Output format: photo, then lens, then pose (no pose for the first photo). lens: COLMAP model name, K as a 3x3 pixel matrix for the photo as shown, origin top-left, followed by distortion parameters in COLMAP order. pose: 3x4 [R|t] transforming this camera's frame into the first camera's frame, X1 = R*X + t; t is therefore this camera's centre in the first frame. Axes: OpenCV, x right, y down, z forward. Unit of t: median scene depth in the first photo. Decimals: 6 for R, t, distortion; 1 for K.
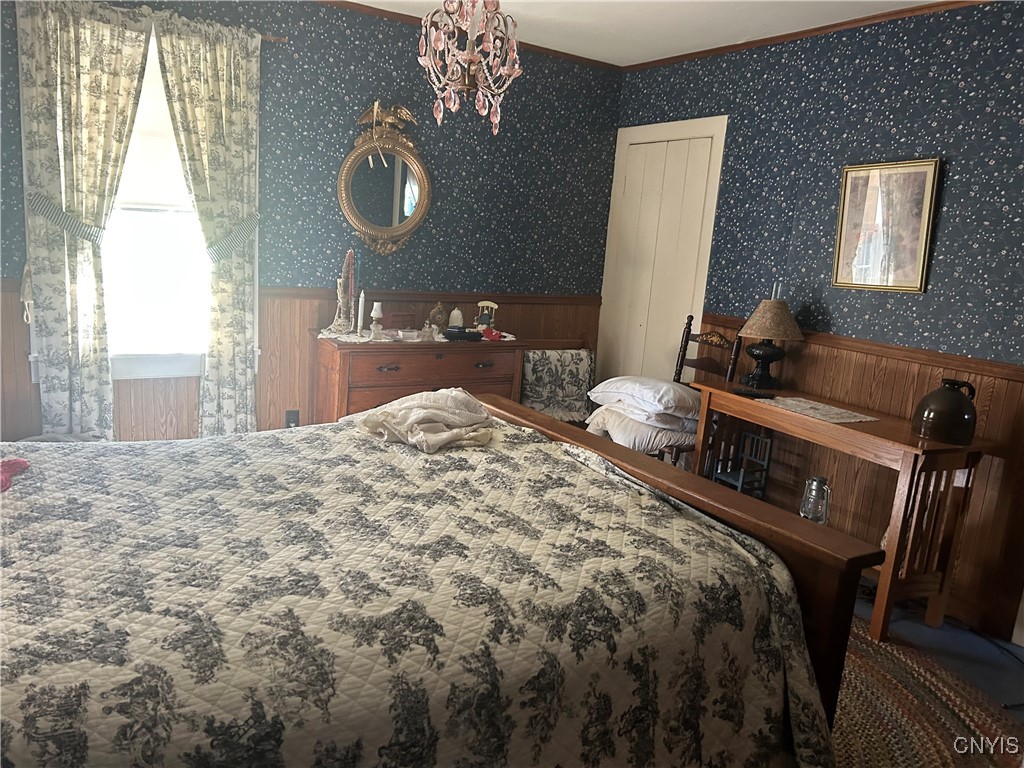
lens RADIAL K [[769.0, 0, 511.5], [0, 769.0, 384.6], [0, 0, 1]] dist [0.059592, -0.073444]
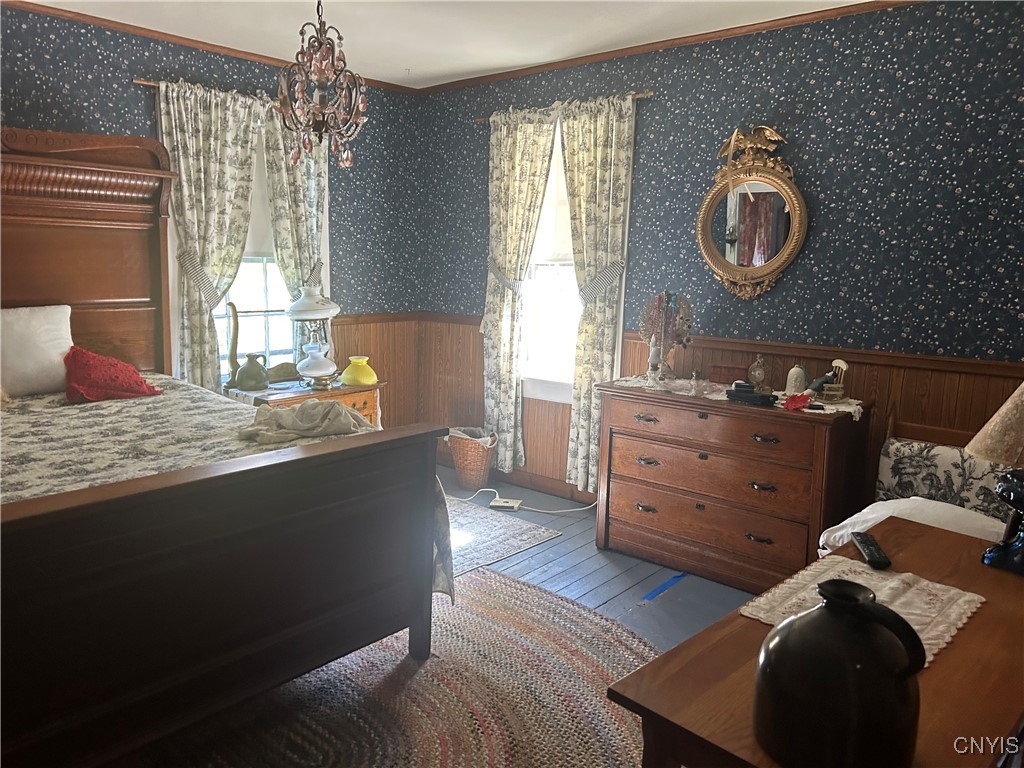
lens RADIAL K [[769.0, 0, 510.7], [0, 769.0, 380.8], [0, 0, 1]] dist [0.059592, -0.073444]
pose [[0.302026, 0.082664, -0.949709, 0.673004], [-0.180133, 0.983235, 0.028297, -0.064573], [0.936126, 0.162527, 0.311853, 0.578977]]
